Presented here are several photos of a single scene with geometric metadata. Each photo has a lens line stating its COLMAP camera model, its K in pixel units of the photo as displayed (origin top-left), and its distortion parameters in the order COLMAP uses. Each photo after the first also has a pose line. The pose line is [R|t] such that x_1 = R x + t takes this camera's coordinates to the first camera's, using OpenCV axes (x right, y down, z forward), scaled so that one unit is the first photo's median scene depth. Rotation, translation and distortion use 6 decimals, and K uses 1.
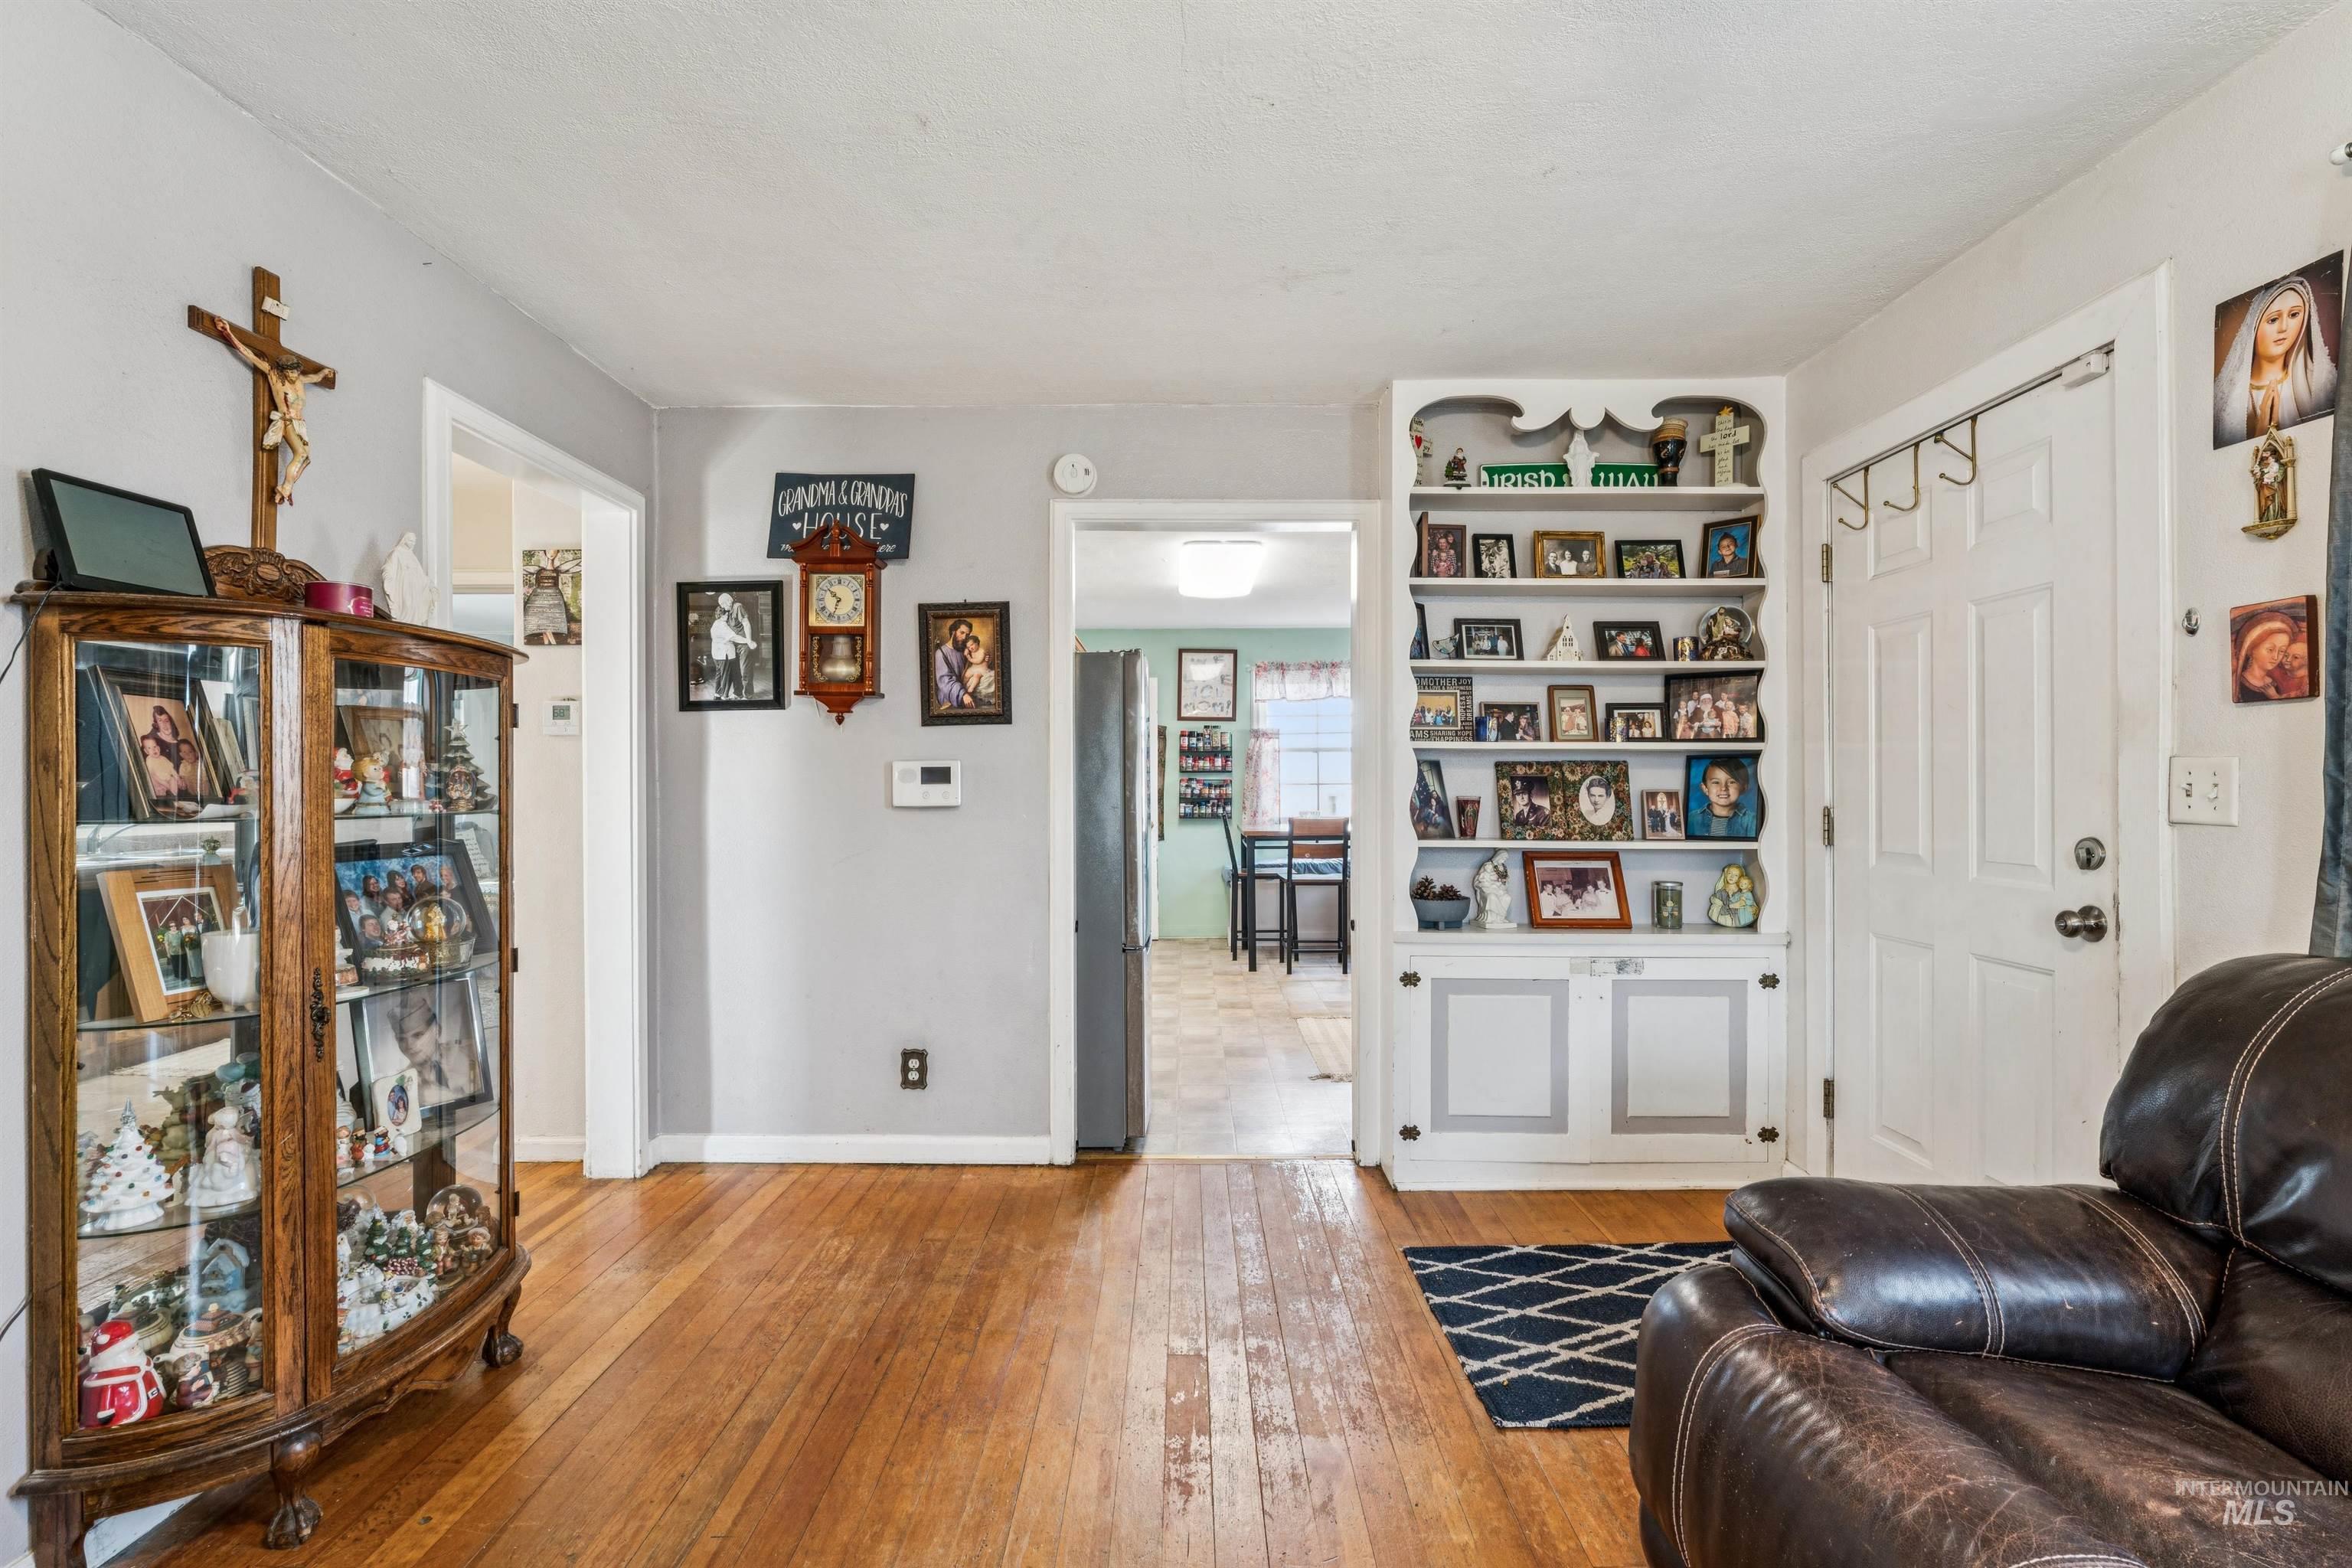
lens RADIAL K [[1036.9, 0, 1182.4], [0, 1036.9, 783.9], [0, 0, 1]] dist [-0.005747, -0.001211]
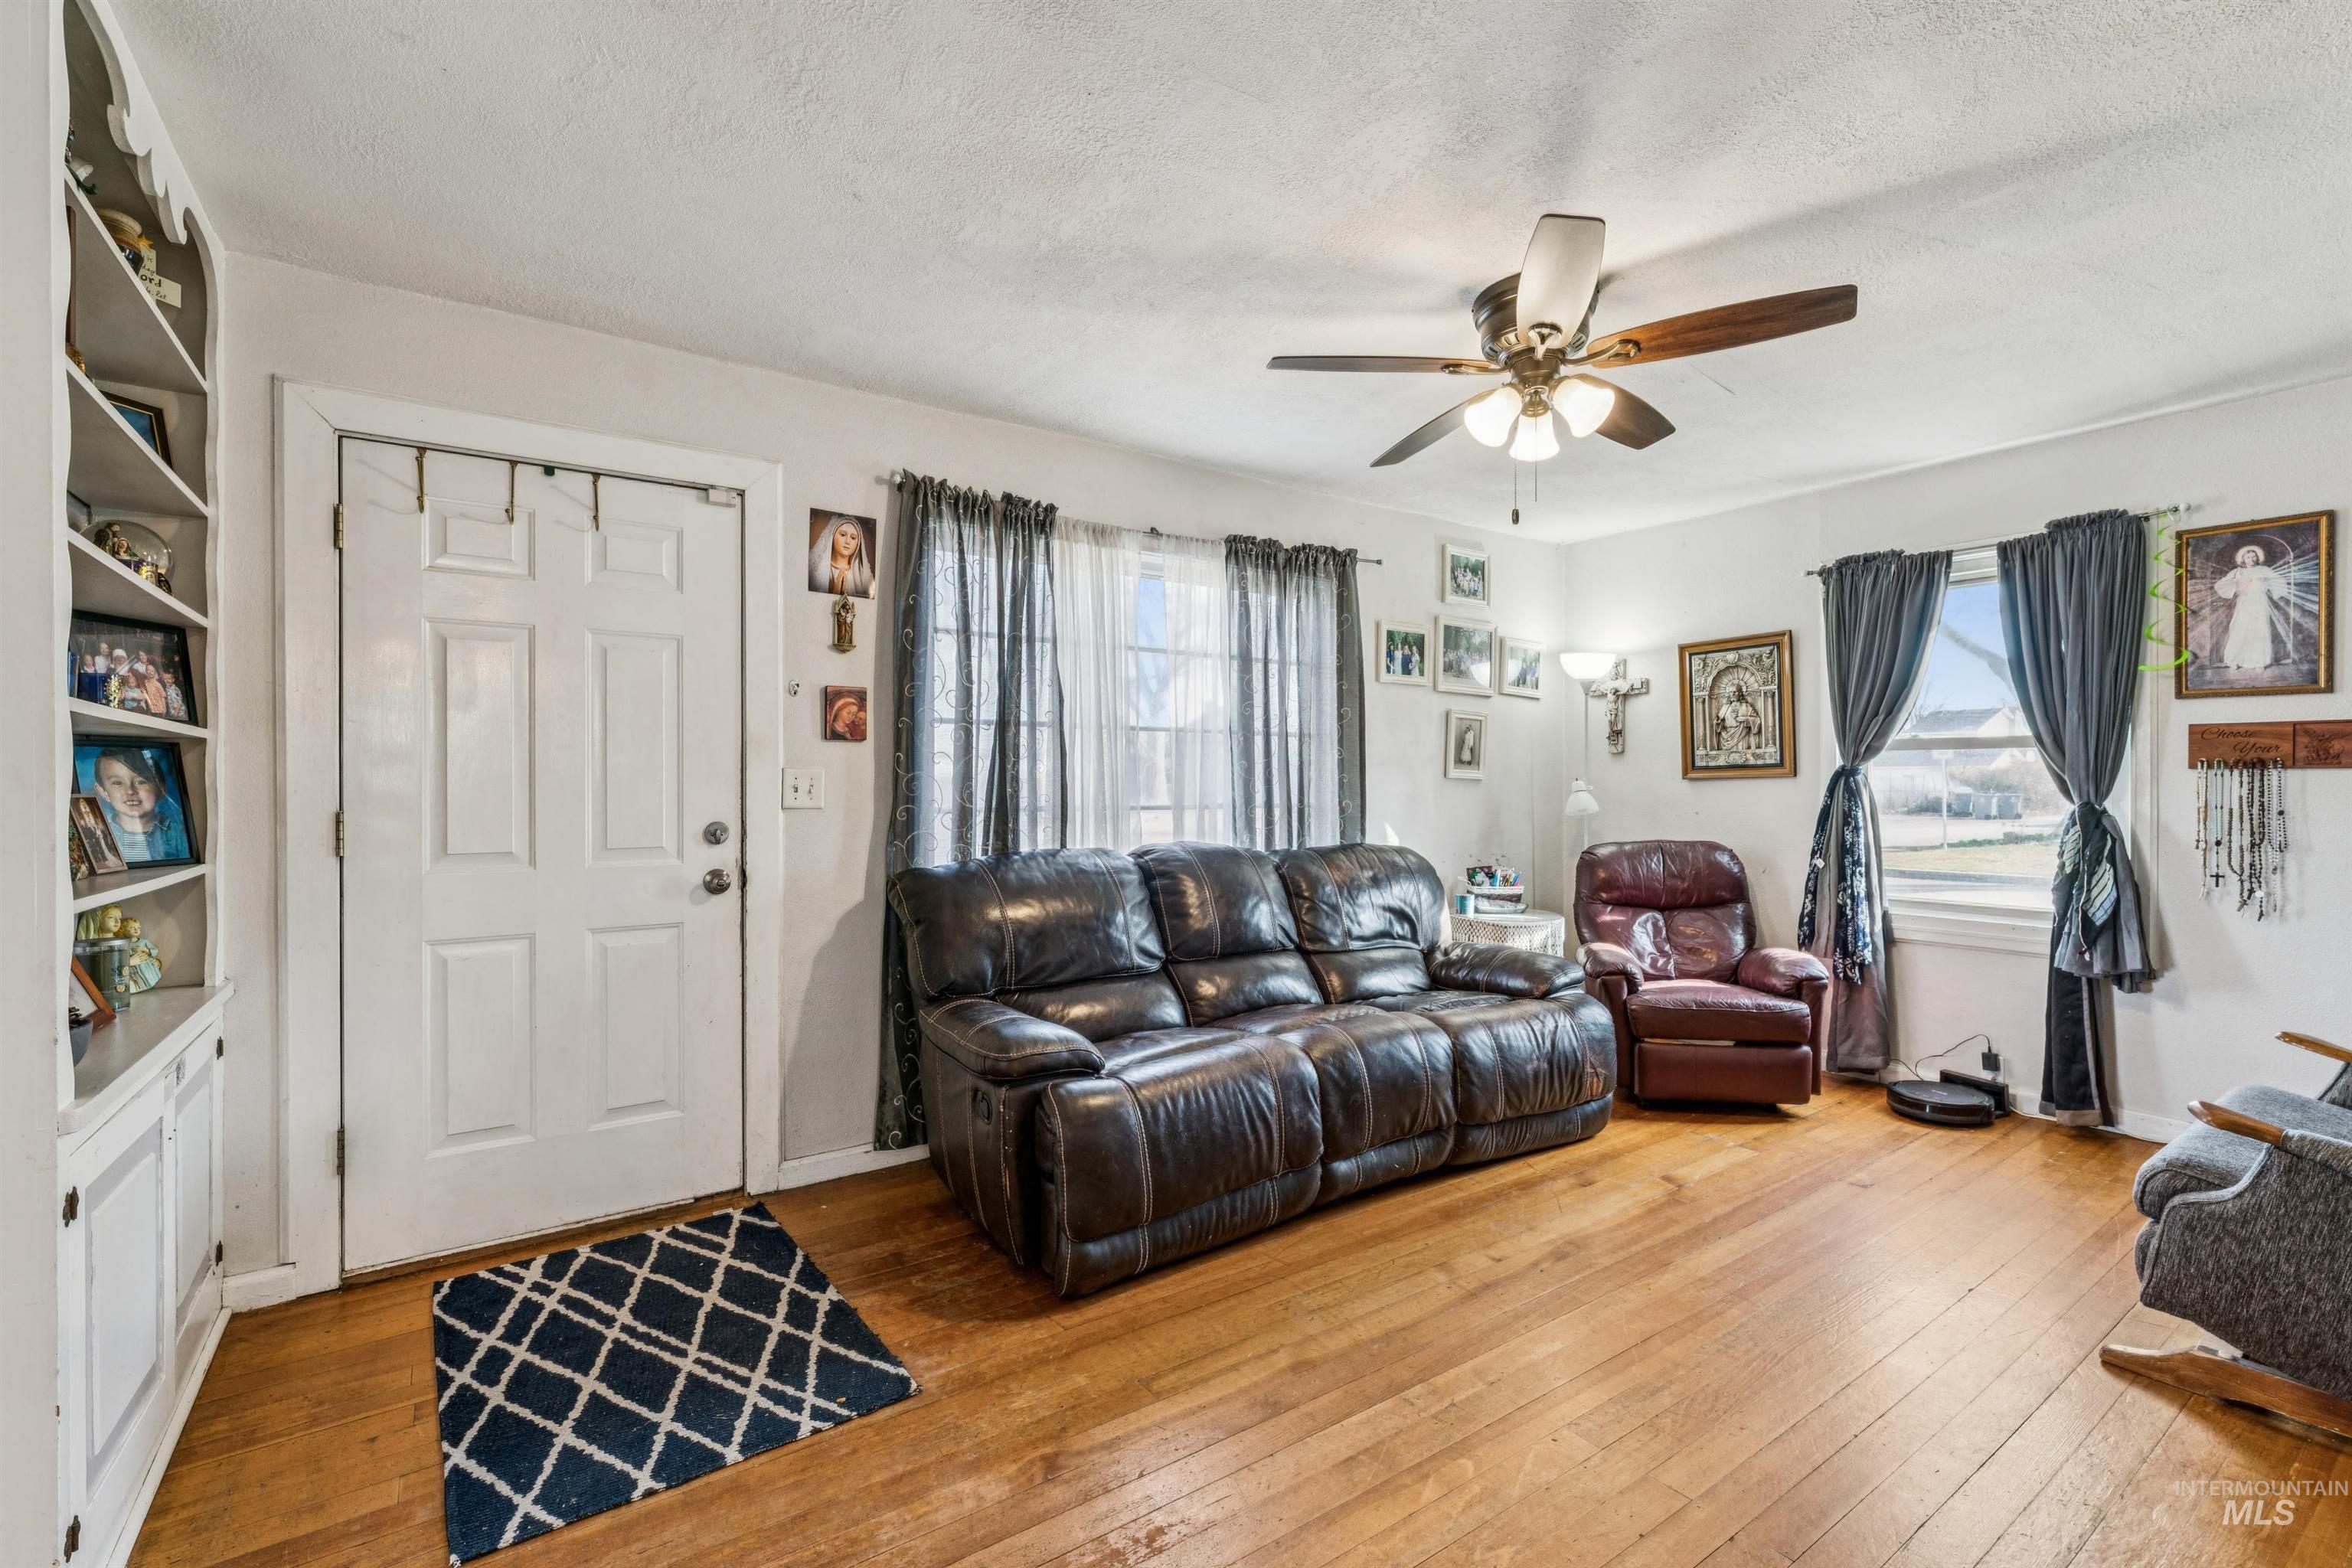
lens RADIAL K [[1013.6, 0, 1174.3], [0, 1013.6, 778.6], [0, 0, 1]] dist [-0.002751, 0.000229]
pose [[-0.565383, 0.007689, 0.824792, -0.419207], [0.001747, 0.999965, -0.008124, 0.002696], [-0.824826, -0.003153, -0.565377, 0.822749]]
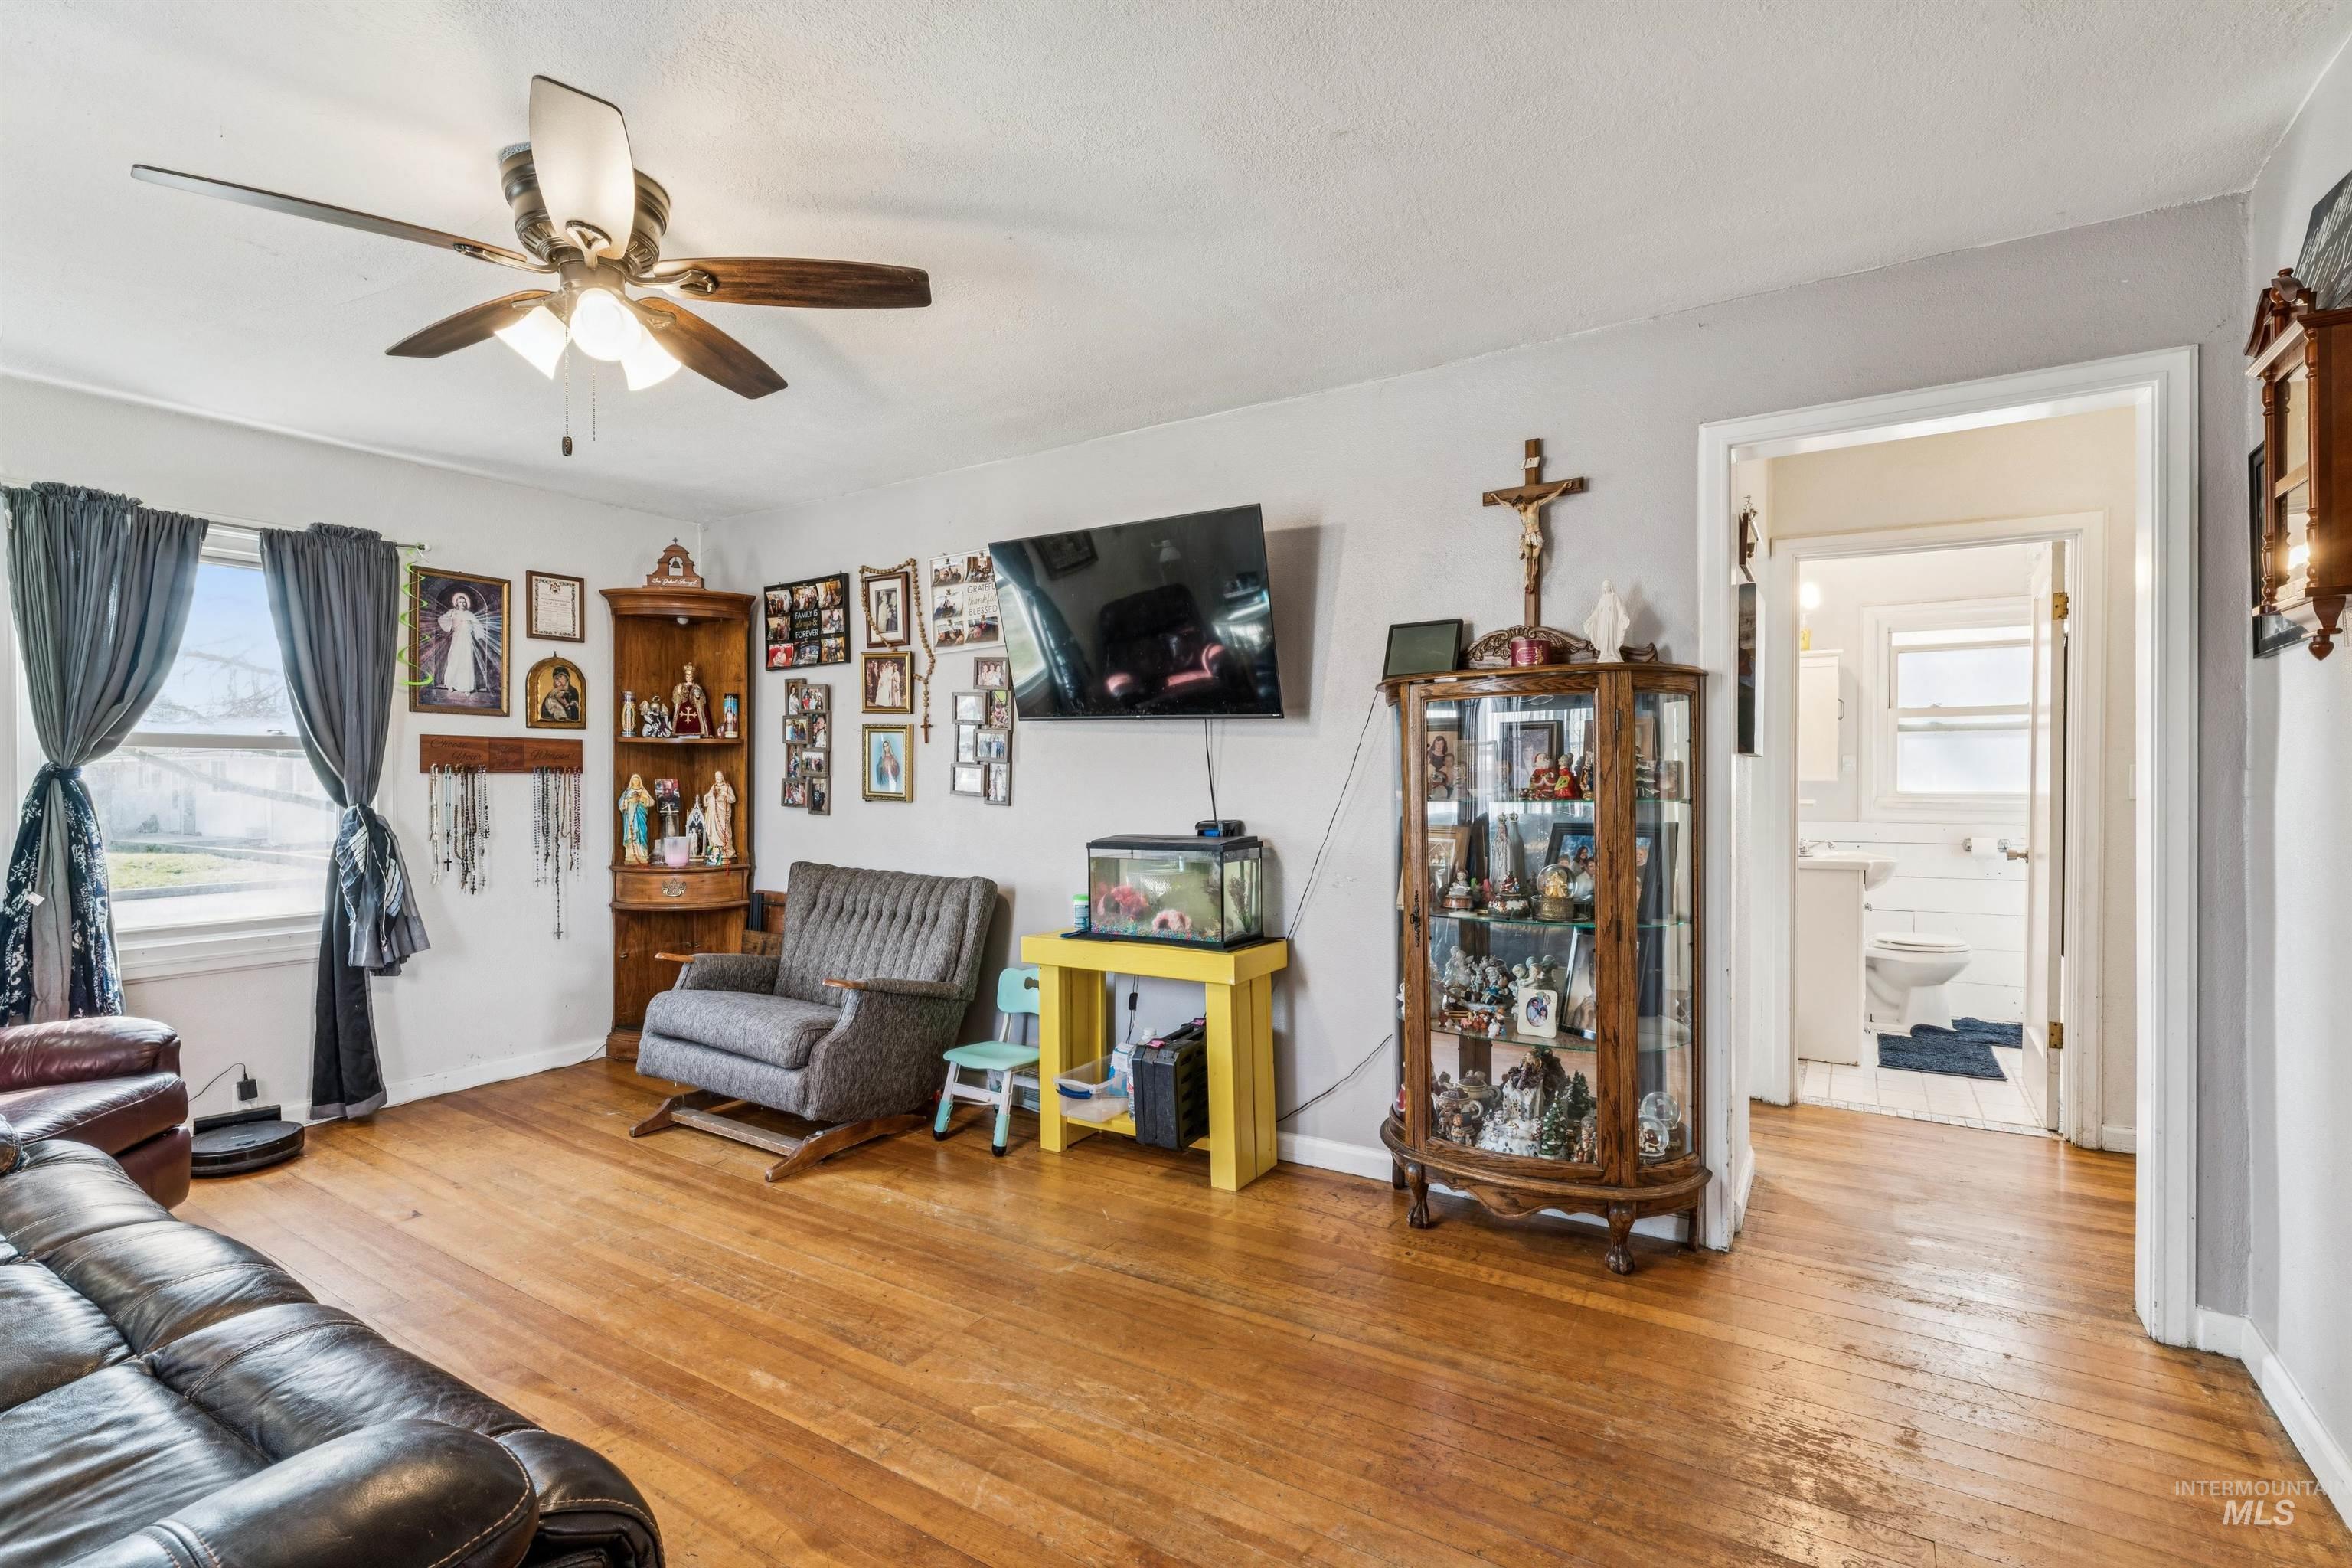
lens RADIAL K [[1036.9, 0, 1187.3], [0, 1036.9, 785.2], [0, 0, 1]] dist [-0.005747, -0.001211]
pose [[-0.528401, 0.013537, -0.848887, 0.399444], [0.006263, 0.999908, 0.012047, -0.007589], [0.848972, 0.001049, -0.528437, 0.808928]]
